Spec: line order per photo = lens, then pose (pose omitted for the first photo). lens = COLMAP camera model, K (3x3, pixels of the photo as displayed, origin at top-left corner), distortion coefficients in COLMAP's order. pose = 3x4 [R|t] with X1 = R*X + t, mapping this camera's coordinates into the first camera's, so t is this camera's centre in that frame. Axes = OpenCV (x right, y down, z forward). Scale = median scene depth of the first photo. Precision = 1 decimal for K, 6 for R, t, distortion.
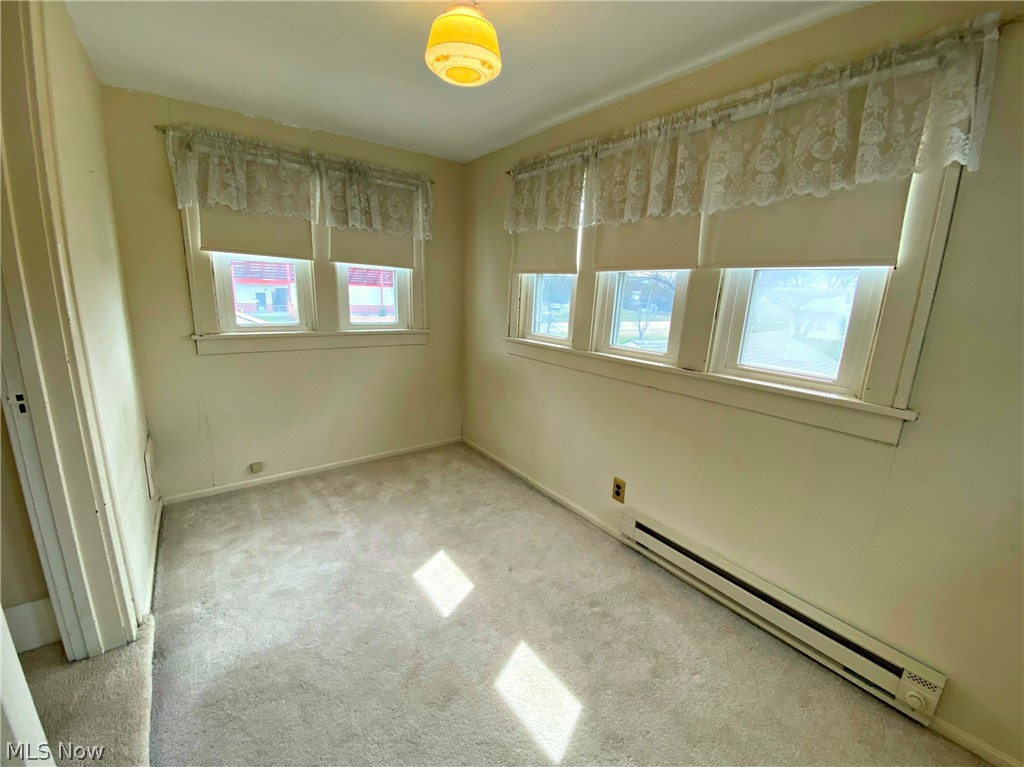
lens RADIAL K [[406.5, 0, 507.2], [0, 406.5, 386.5], [0, 0, 1]] dist [0.000074, -0.015957]
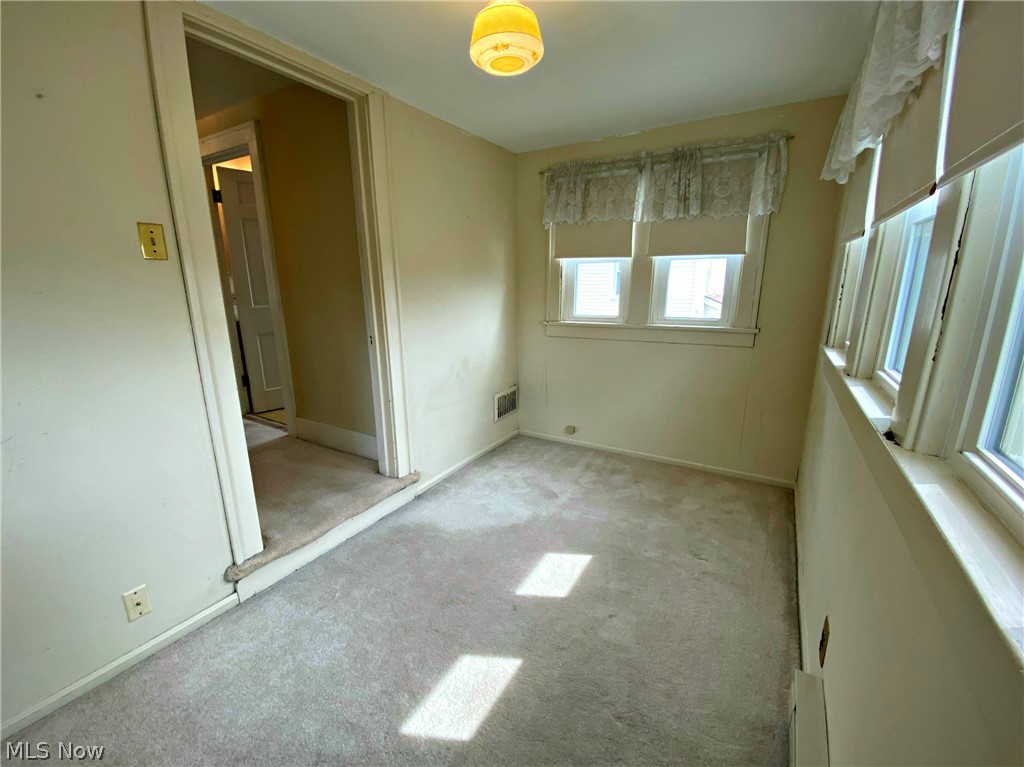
lens RADIAL K [[415.5, 0, 513.1], [0, 415.5, 384.0], [0, 0, 1]] dist [0.029307, -0.026466]
pose [[0.384159, 0.178049, -0.905936, 0.481764], [-0.188447, 0.975693, 0.111848, -0.050315], [0.903830, 0.127754, 0.408374, 0.325544]]
